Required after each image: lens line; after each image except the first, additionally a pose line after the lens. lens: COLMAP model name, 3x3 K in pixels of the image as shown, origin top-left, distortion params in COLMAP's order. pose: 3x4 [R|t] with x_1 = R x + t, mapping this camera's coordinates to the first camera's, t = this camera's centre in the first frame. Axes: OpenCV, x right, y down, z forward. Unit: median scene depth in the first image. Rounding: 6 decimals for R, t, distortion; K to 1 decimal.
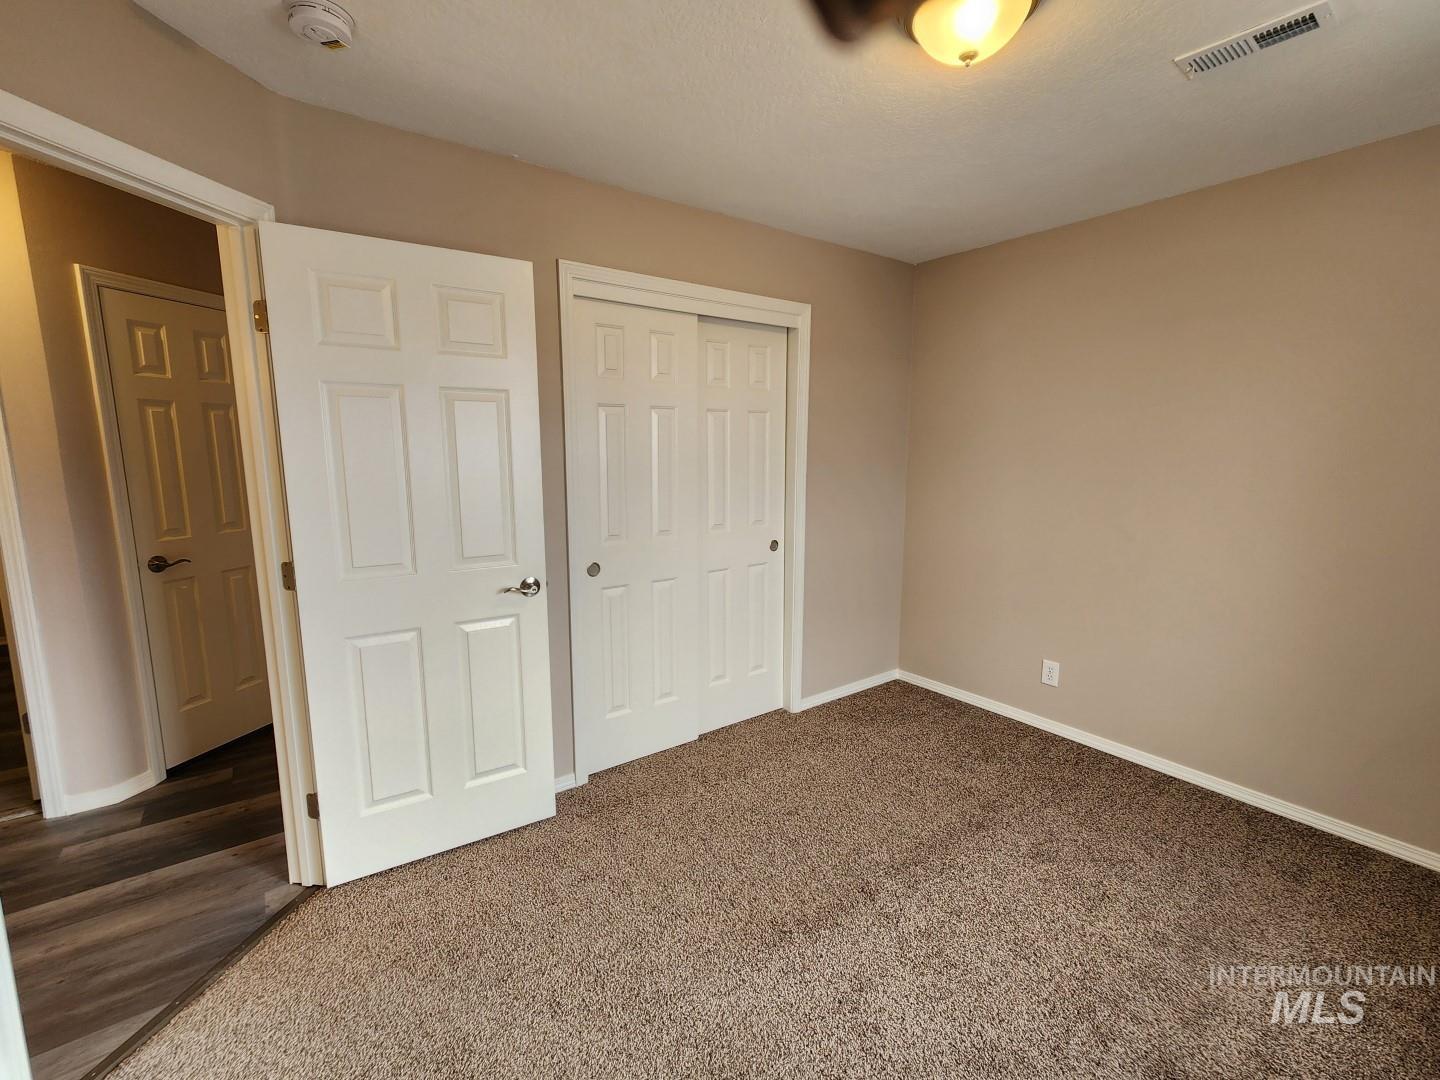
lens RADIAL K [[621.3, 0, 716.6], [0, 621.3, 541.8], [0, 0, 1]] dist [-0.002501, -0.000044]
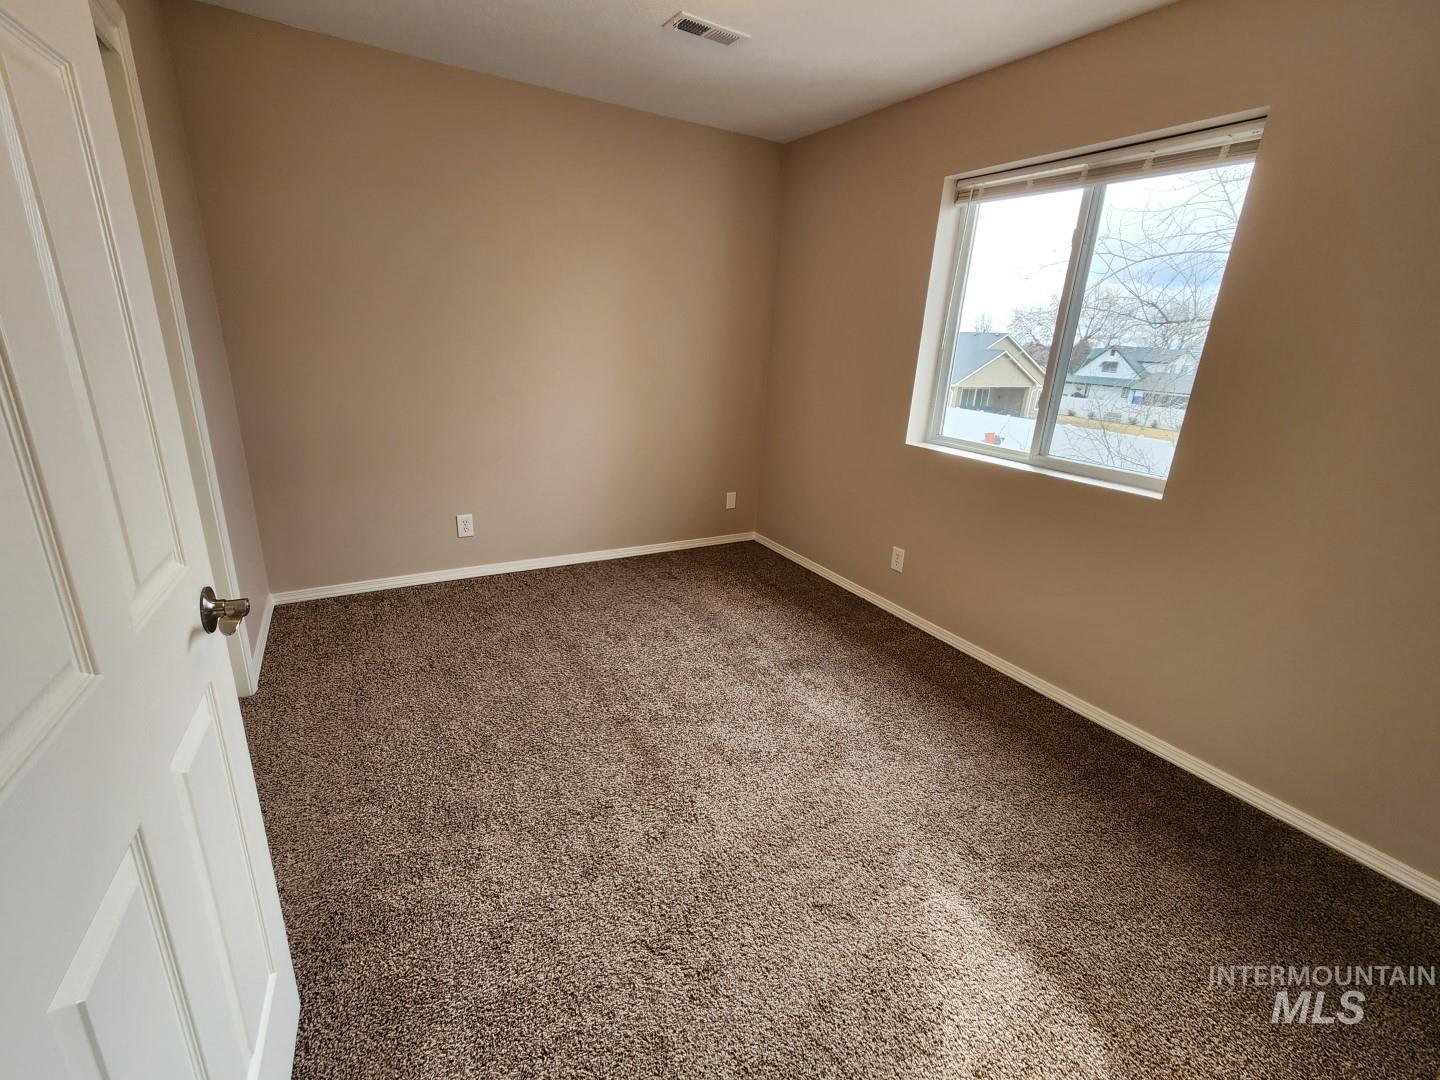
lens RADIAL K [[621.3, 0, 717.2], [0, 621.3, 532.7], [0, 0, 1]] dist [-0.002501, -0.000044]
pose [[0.131630, -0.300618, 0.944618, -0.310633], [0.101472, 0.951990, 0.288824, -0.033779], [-0.986092, 0.057835, 0.155815, 0.278354]]
